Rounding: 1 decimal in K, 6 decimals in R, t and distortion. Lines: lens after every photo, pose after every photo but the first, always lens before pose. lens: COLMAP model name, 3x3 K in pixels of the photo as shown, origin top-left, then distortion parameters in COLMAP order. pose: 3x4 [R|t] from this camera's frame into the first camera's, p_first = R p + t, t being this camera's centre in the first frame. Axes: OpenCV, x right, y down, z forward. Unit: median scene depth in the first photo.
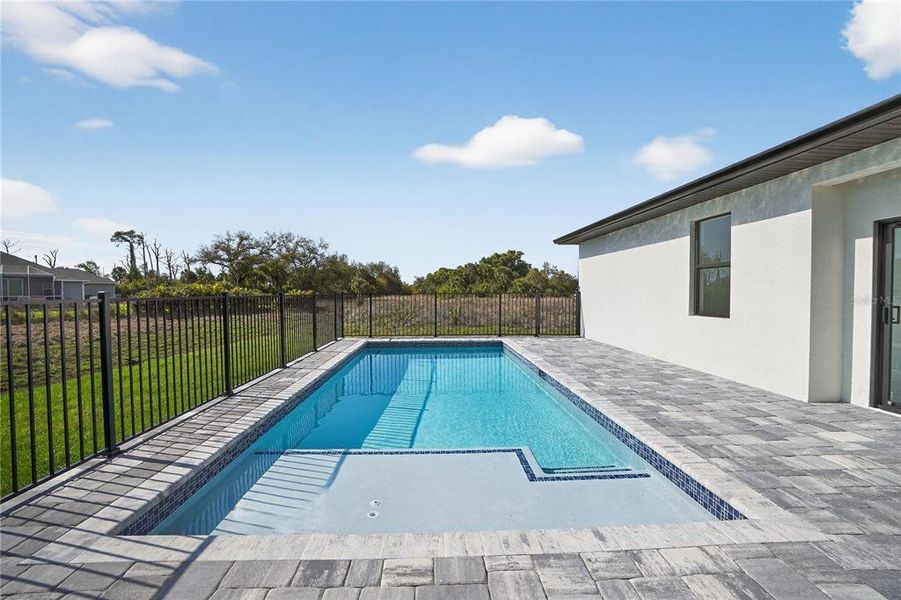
lens RADIAL K [[396.4, 0, 442.1], [0, 396.4, 301.9], [0, 0, 1]] dist [-0.062335, 0.022246]
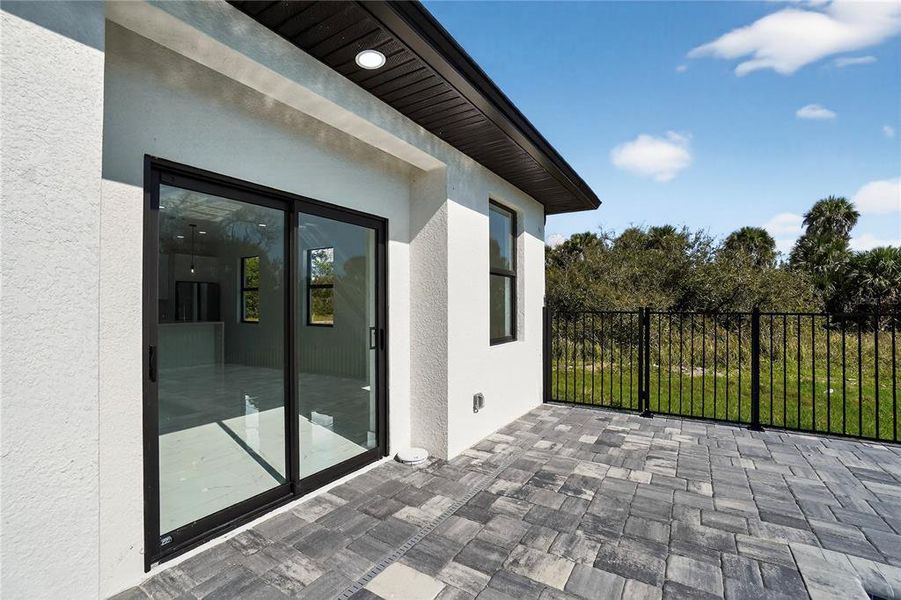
lens RADIAL K [[401.5, 0, 445.6], [0, 401.5, 305.0], [0, 0, 1]] dist [-0.061827, 0.023784]
pose [[-0.828725, 0.011967, 0.559527, 0.032531], [0.024540, 0.999587, 0.014968, -0.001910], [-0.559117, 0.026135, -0.828677, 0.064679]]
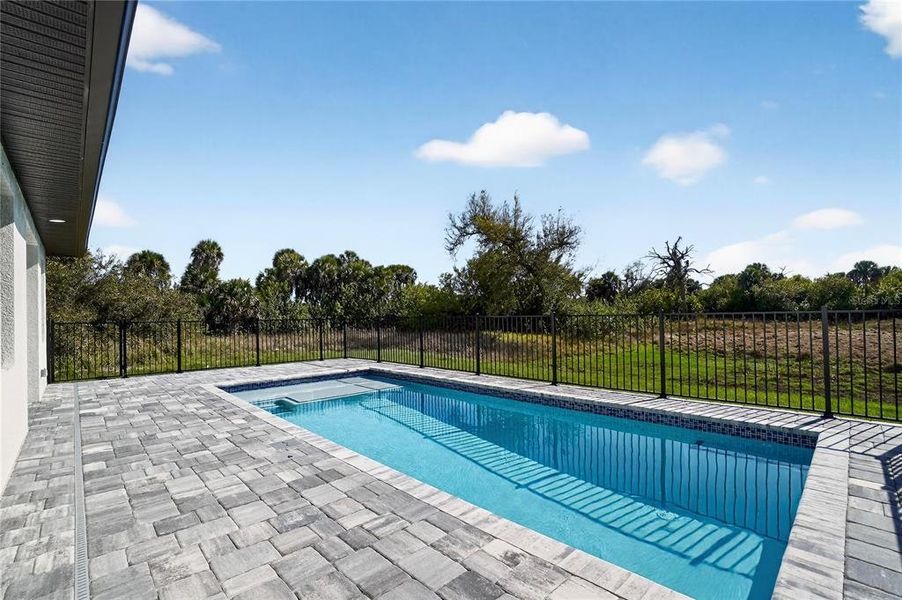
lens RADIAL K [[396.9, 0, 442.6], [0, 396.9, 301.9], [0, 0, 1]] dist [-0.062335, 0.022246]
pose [[-0.739085, -0.004611, -0.673597, 0.052055], [0.001142, 0.999967, -0.008098, -0.004235], [0.673612, -0.006754, -0.739055, 0.146993]]
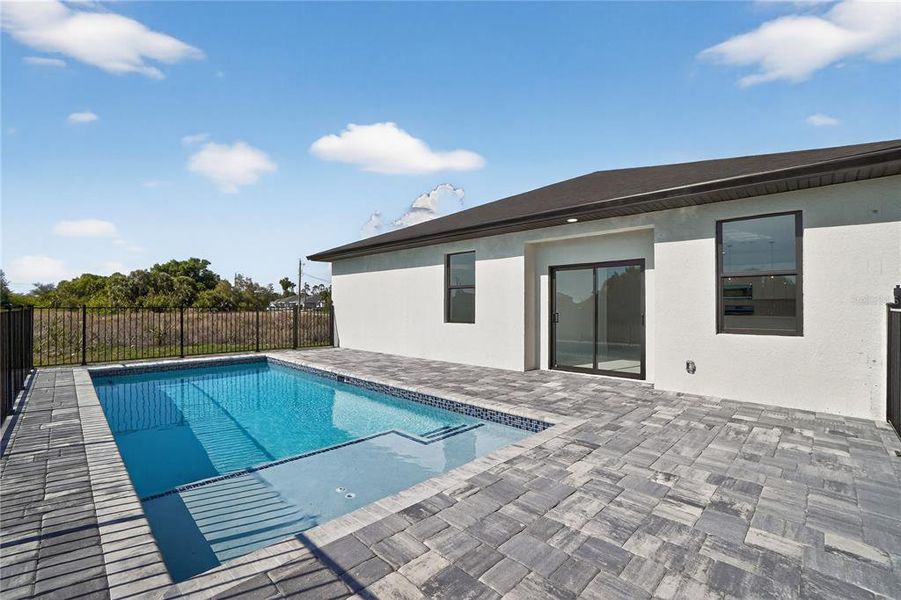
lens RADIAL K [[401.5, 0, 445.6], [0, 401.5, 305.0], [0, 0, 1]] dist [-0.061827, 0.023784]
pose [[0.724096, 0.003251, 0.689692, -0.029204], [0.016232, 0.999632, -0.021754, 0.000309], [-0.689508, 0.026947, 0.723776, -0.002091]]
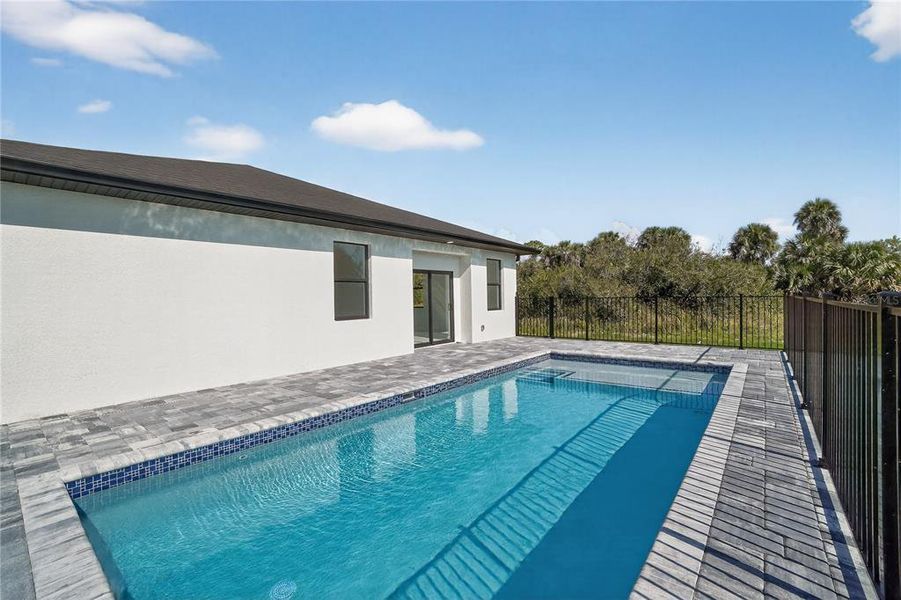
lens RADIAL K [[390.5, 0, 450.5], [0, 390.5, 300.0], [0, 0, 1]] dist [-0.053308, 0.000022]
pose [[-0.759097, 0.015048, 0.650803, -0.033075], [0.039661, 0.998945, 0.023163, -0.003719], [-0.649768, 0.043394, -0.758893, 0.145090]]
